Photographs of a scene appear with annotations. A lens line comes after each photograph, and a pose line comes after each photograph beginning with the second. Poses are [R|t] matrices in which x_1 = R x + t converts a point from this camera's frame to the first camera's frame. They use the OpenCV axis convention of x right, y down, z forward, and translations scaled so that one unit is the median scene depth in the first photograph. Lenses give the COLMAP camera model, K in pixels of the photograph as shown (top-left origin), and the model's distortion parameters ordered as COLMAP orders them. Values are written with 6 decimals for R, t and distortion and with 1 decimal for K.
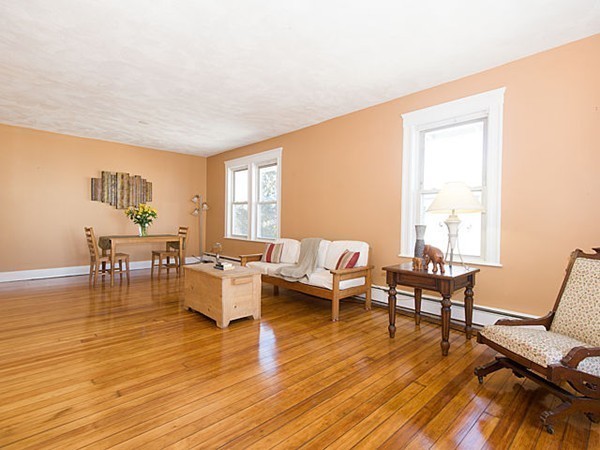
lens RADIAL K [[300.3, 0, 304.2], [0, 300.3, 223.2], [0, 0, 1]] dist [0.029792, 0.000093]
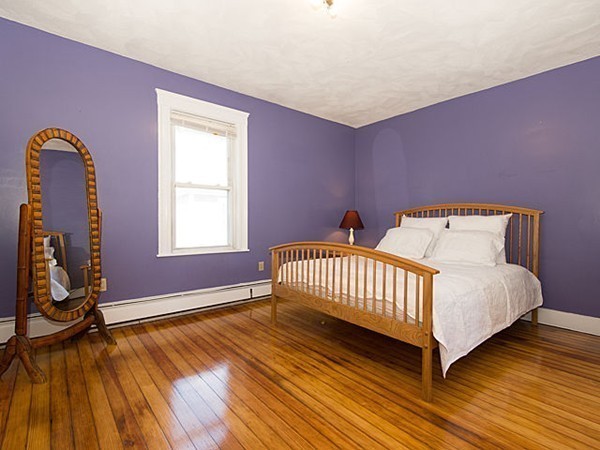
lens RADIAL K [[305.2, 0, 302.3], [0, 305.2, 216.3], [0, 0, 1]] dist [0.052516, 0.000291]
pose [[0.028840, -0.005509, 0.999569, -1.183365], [0.003811, 0.999978, 0.005401, -0.021256], [-0.999577, 0.003653, 0.028860, 1.288228]]
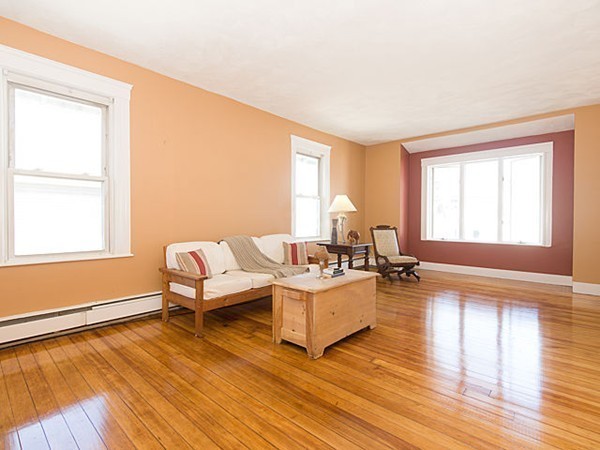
lens RADIAL K [[300.3, 0, 304.2], [0, 300.3, 223.2], [0, 0, 1]] dist [0.029792, 0.000093]
pose [[-0.083516, -0.030513, 0.996039, -0.808976], [-0.001817, 0.999534, 0.030468, -0.013096], [-0.996505, 0.000735, -0.083532, 0.866237]]
